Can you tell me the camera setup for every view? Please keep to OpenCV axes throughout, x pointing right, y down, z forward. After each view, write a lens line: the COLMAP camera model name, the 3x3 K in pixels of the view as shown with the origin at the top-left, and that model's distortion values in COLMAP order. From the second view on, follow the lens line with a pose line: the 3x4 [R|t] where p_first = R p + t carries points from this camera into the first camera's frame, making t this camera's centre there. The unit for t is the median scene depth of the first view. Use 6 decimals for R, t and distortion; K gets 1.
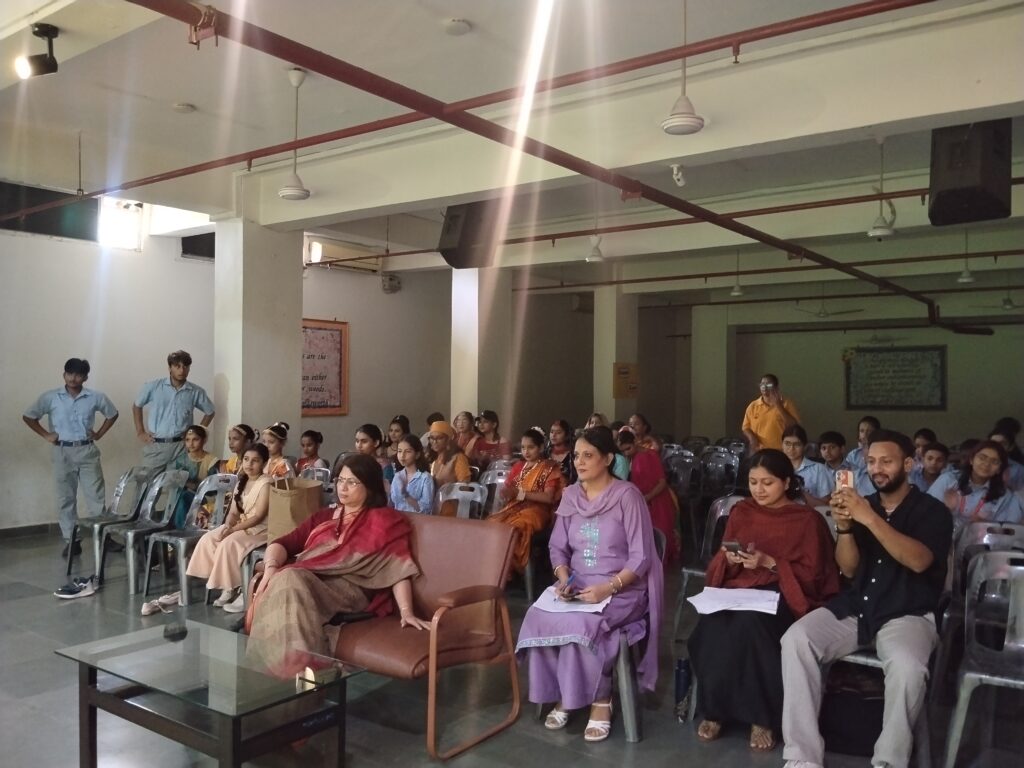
lens RADIAL K [[866.7, 0, 519.1], [0, 866.7, 385.5], [0, 0, 1]] dist [0.049522, -0.106568]
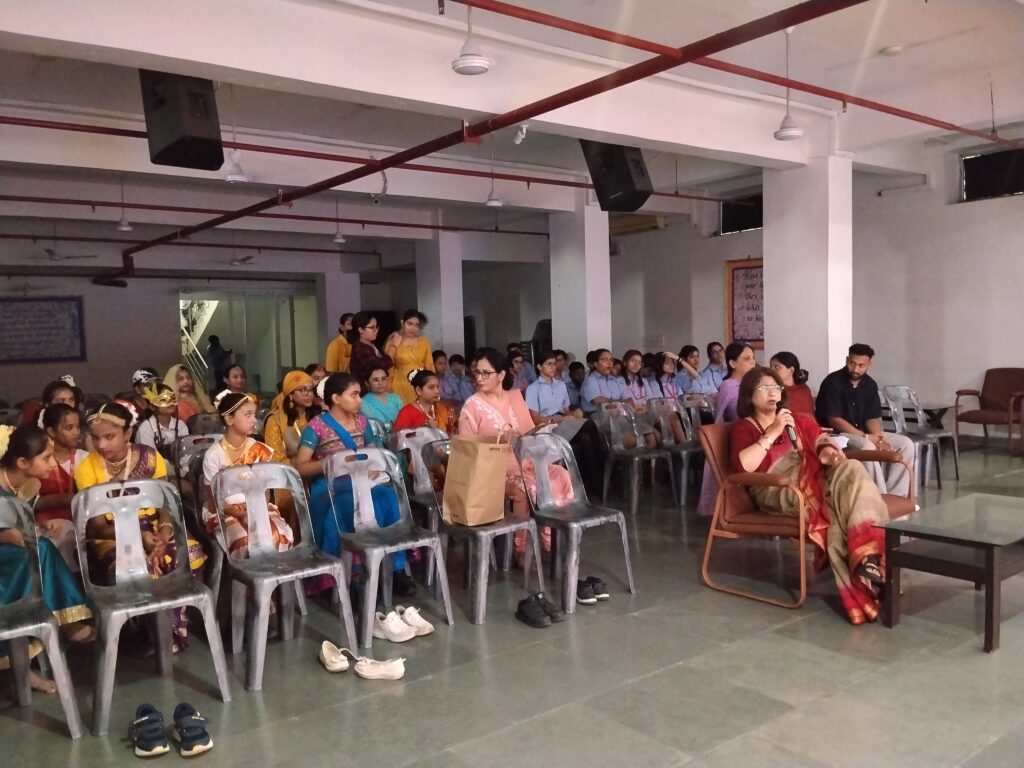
lens RADIAL K [[866.7, 0, 519.7], [0, 866.7, 384.2], [0, 0, 1]] dist [0.049522, -0.106568]
pose [[0.285265, -0.067113, 0.956096, -0.322336], [0.024401, 0.997731, 0.062755, 0.004086], [-0.958138, 0.005428, 0.286255, 0.232016]]
